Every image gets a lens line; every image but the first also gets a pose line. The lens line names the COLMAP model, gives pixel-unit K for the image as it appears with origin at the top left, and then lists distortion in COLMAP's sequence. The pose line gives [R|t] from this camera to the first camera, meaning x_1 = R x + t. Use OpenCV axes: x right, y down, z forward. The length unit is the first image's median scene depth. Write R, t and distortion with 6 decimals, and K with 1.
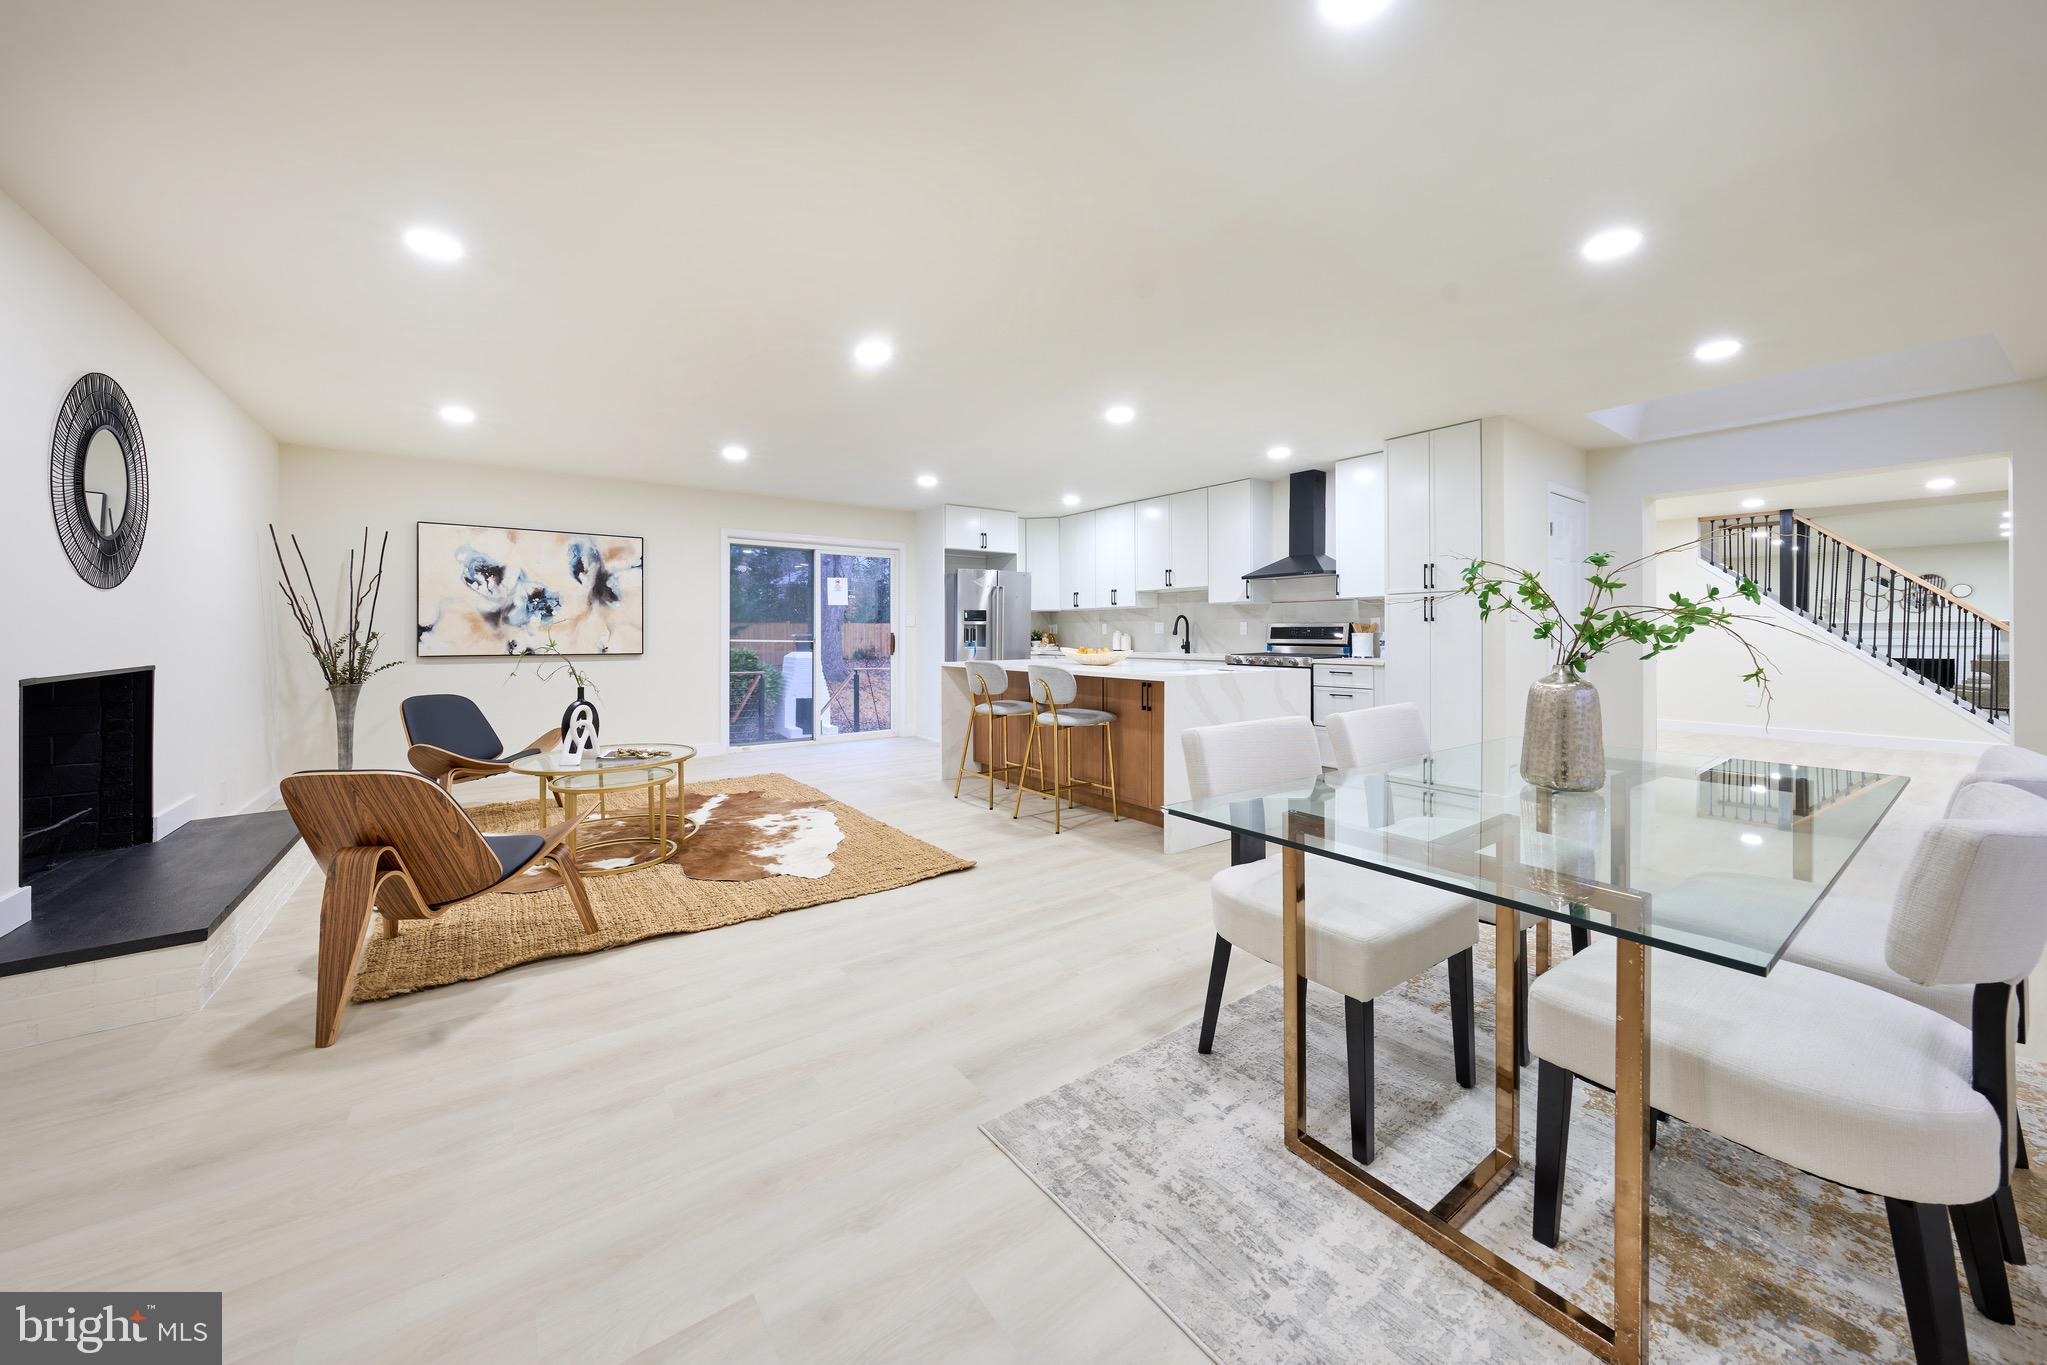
lens RADIAL K [[731.2, 0, 1025.8], [0, 731.2, 626.8], [0, 0, 1]] dist [-0.000113, 0.000039]
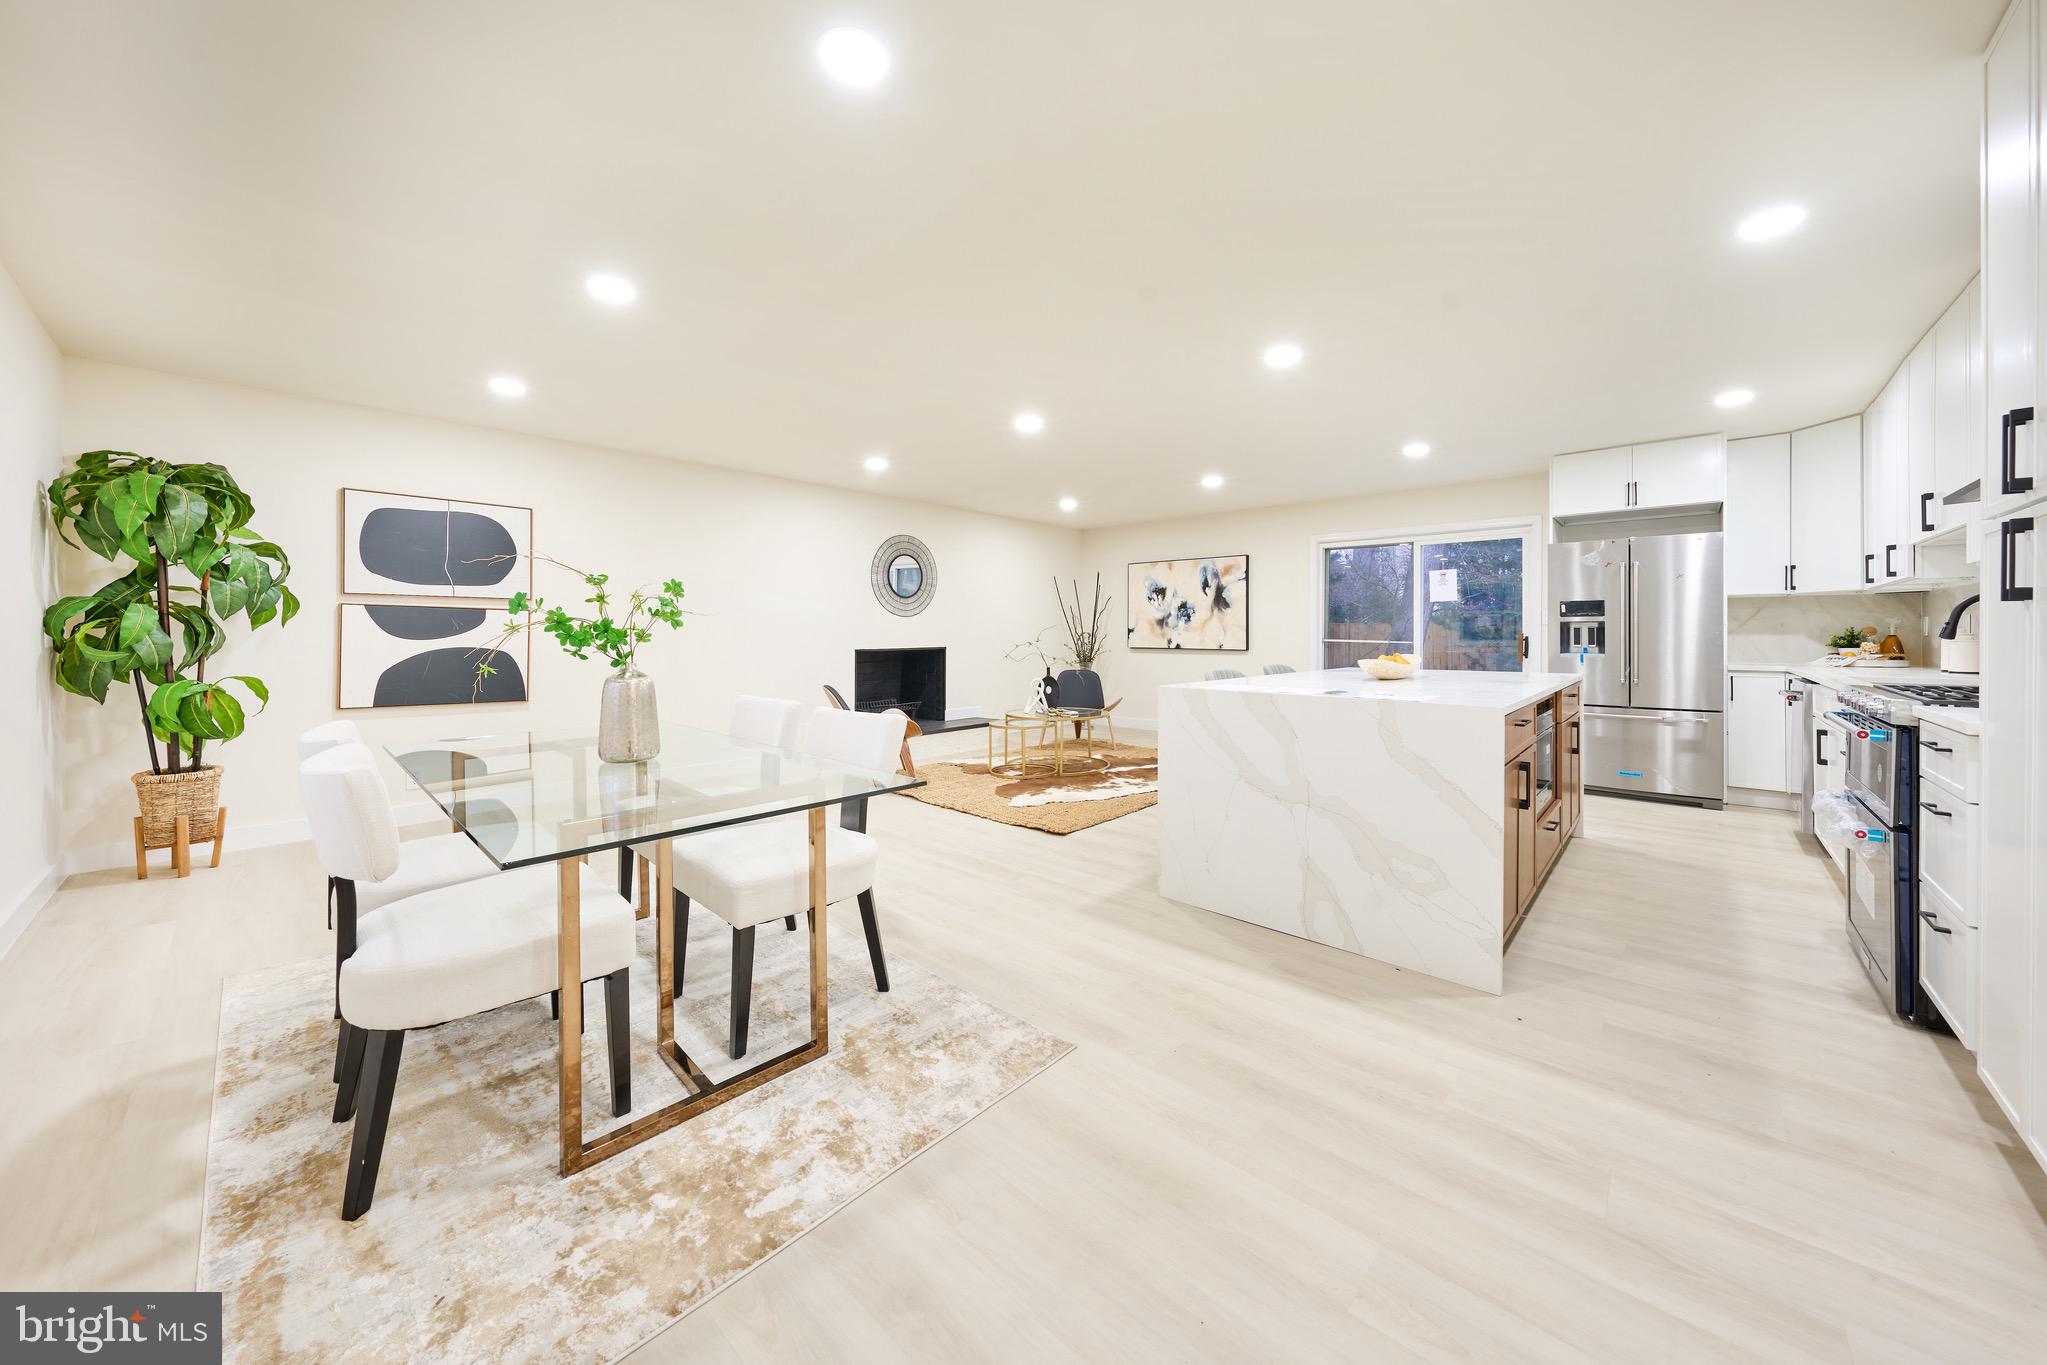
lens RADIAL K [[713.3, 0, 1026.3], [0, 713.3, 641.4], [0, 0, 1]] dist [-0.001111, 0.000244]
pose [[0.188118, 0.013011, -0.982060, 0.601138], [0.008094, 0.999858, 0.014798, 0.001482], [0.982113, -0.010733, 0.187986, 0.435310]]
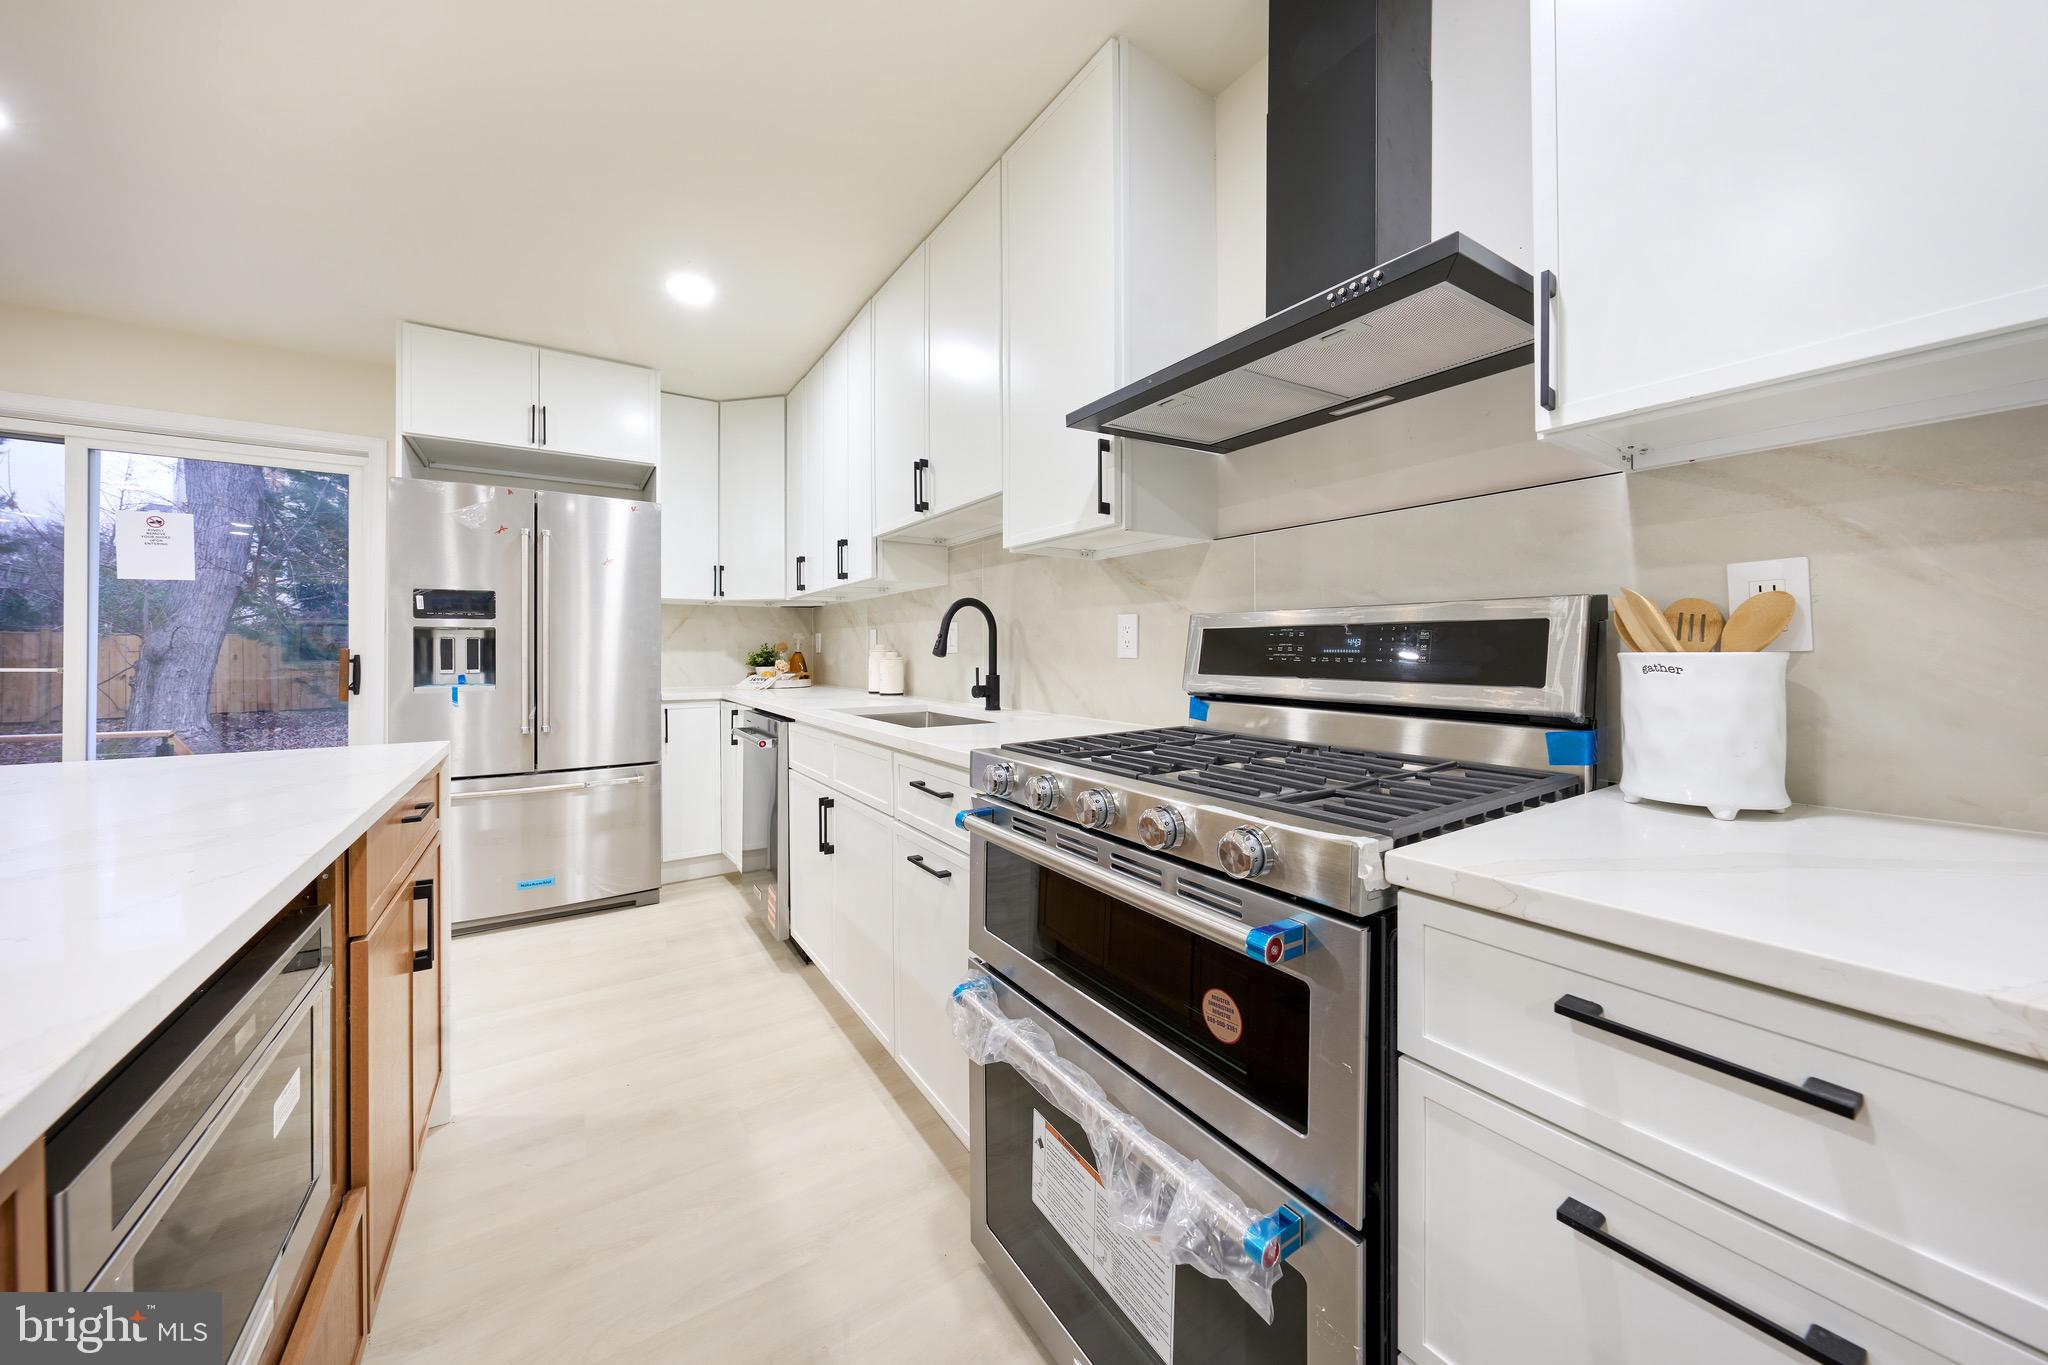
lens RADIAL K [[713.6, 0, 1026.8], [0, 713.6, 641.3], [0, 0, 1]] dist [-0.001111, 0.000244]
pose [[0.998333, 0.001581, -0.057689, 0.303476], [-0.001929, 0.999980, -0.005976, 0.006700], [0.057679, 0.006077, 0.998317, 0.787089]]
